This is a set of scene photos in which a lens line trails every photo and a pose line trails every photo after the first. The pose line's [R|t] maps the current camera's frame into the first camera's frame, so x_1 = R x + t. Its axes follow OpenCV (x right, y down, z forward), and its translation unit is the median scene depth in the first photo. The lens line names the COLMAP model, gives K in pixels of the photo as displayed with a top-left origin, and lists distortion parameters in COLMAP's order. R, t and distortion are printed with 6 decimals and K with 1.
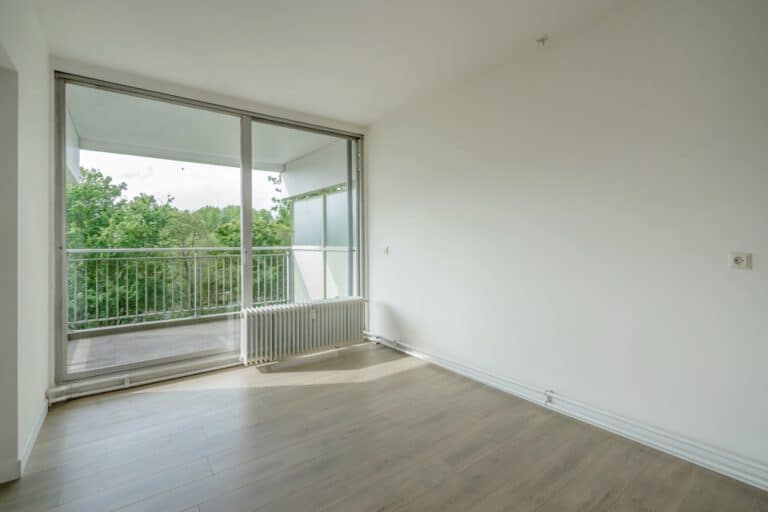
lens RADIAL K [[351.7, 0, 393.8], [0, 351.7, 244.0], [0, 0, 1]] dist [0.005227, -0.002127]
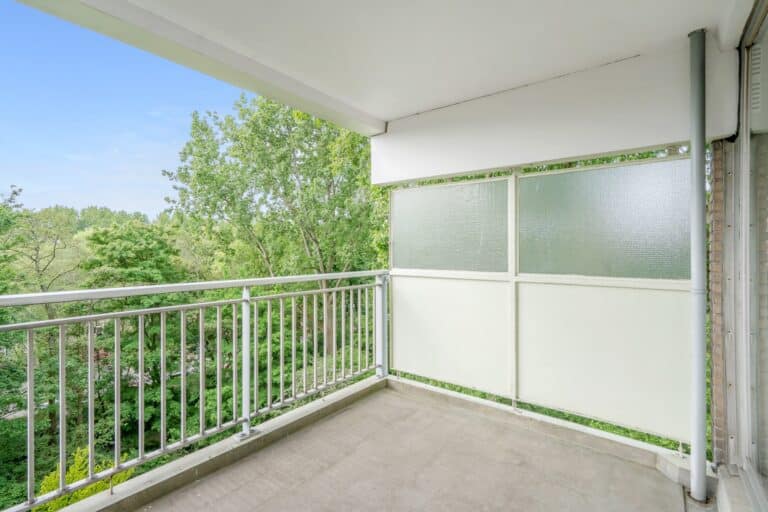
lens RADIAL K [[351.7, 0, 377.4], [0, 351.7, 252.7], [0, 0, 1]] dist [0.005227, -0.002127]
pose [[0.965747, -0.000219, 0.259486, -0.102075], [-0.000012, 1.000000, 0.000890, -0.004813], [-0.259486, -0.000863, 0.965746, 0.103703]]
